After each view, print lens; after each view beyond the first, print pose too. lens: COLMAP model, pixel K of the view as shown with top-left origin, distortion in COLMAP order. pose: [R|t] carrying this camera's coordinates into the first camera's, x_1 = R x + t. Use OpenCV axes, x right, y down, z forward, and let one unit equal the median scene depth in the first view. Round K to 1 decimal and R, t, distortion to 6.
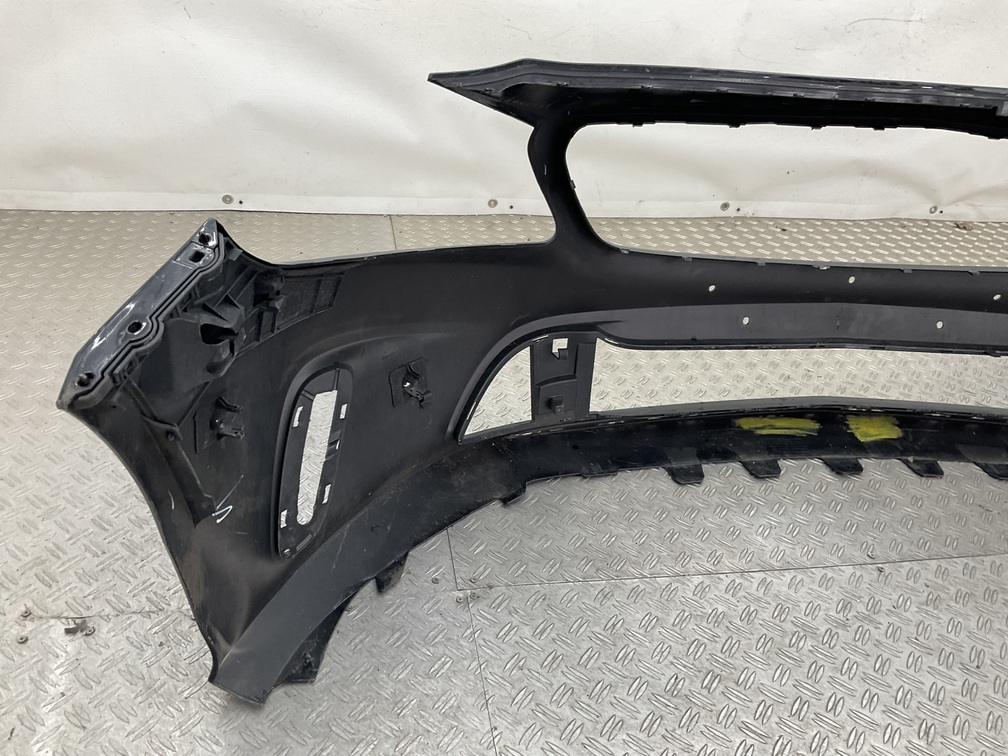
lens RADIAL K [[830.0, 0, 501.6], [0, 830.0, 373.8], [0, 0, 1]] dist [0.121004, -0.253630]
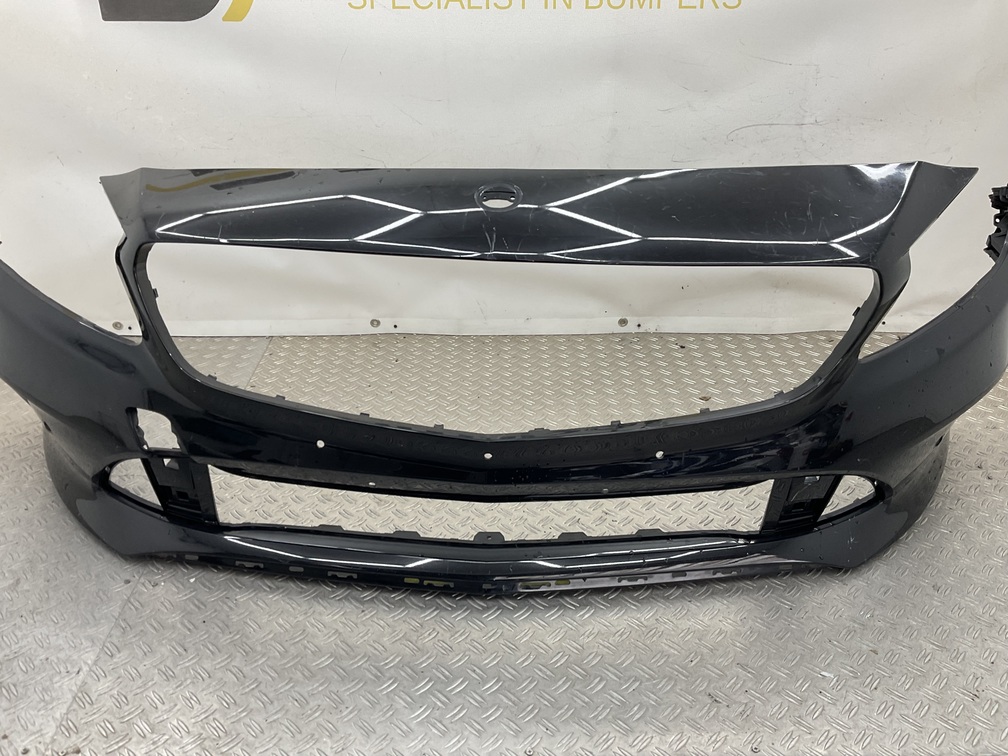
lens RADIAL K [[825.7, 0, 504.0], [0, 825.7, 378.0], [0, 0, 1]] dist [0.103881, -0.189799]
pose [[0.983431, -0.000547, -0.181282, 0.568819], [-0.016589, 0.995528, -0.092996, -0.087452], [0.180522, 0.094463, 0.979024, 0.109540]]
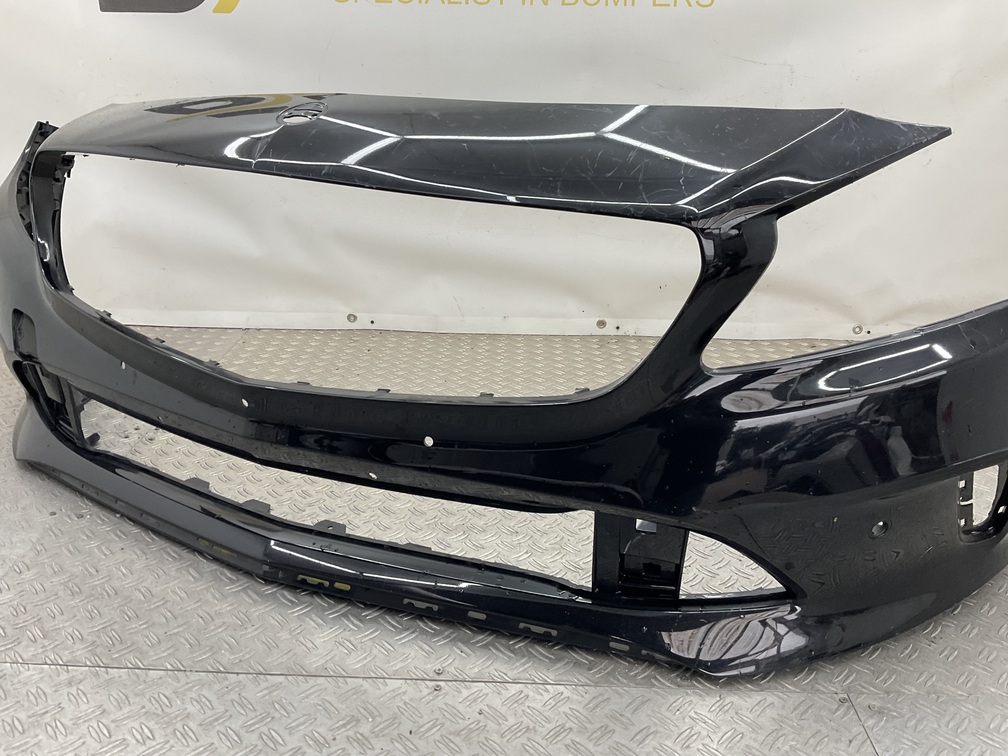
lens RADIAL K [[825.7, 0, 504.0], [0, 825.7, 378.0], [0, 0, 1]] dist [0.103881, -0.189799]
pose [[0.977730, 0.006189, -0.209776, 0.664112], [-0.049273, 0.978394, -0.200790, 0.098112], [0.204001, 0.206655, 0.956910, 0.184245]]
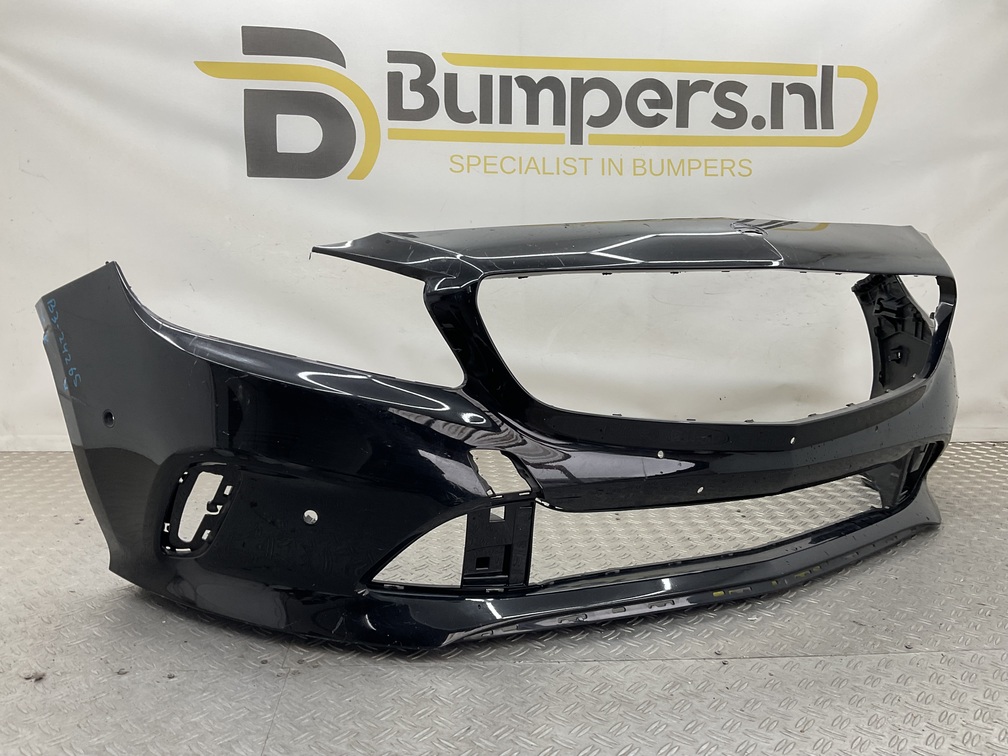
lens RADIAL K [[825.7, 0, 504.0], [0, 825.7, 378.0], [0, 0, 1]] dist [0.103881, -0.189799]
pose [[0.993572, -0.059264, -0.096448, 0.302557], [0.014503, 0.911631, -0.410753, 0.320425], [0.112268, 0.406714, 0.906631, -0.042578]]
